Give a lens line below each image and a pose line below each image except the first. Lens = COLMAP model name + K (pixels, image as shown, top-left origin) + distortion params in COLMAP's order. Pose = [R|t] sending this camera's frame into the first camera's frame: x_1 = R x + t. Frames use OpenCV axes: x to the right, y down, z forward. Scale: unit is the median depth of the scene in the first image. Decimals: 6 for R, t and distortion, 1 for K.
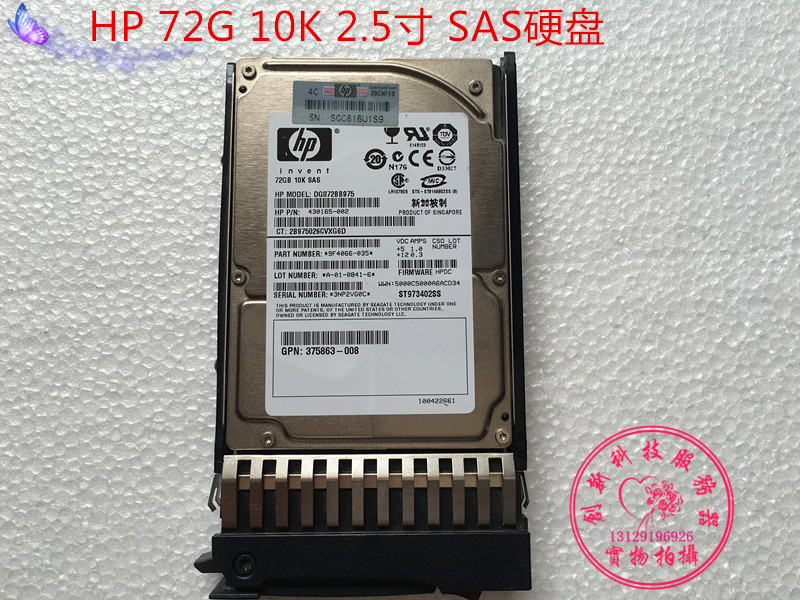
lens RADIAL K [[724.9, 0, 398.9], [0, 724.9, 298.6], [0, 0, 1]] dist [0.048995, -0.146708]
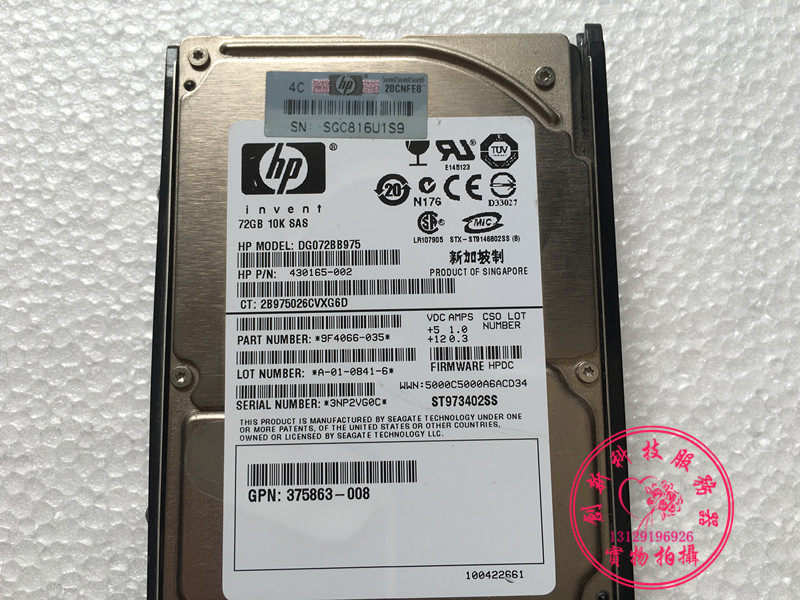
lens RADIAL K [[724.9, 0, 398.1], [0, 724.9, 298.6], [0, 0, 1]] dist [0.048995, -0.146708]
pose [[0.999888, -0.009595, -0.011499, -0.020875], [0.009565, 0.999951, -0.002670, -0.092463], [0.011524, 0.002560, 0.999930, 0.349410]]
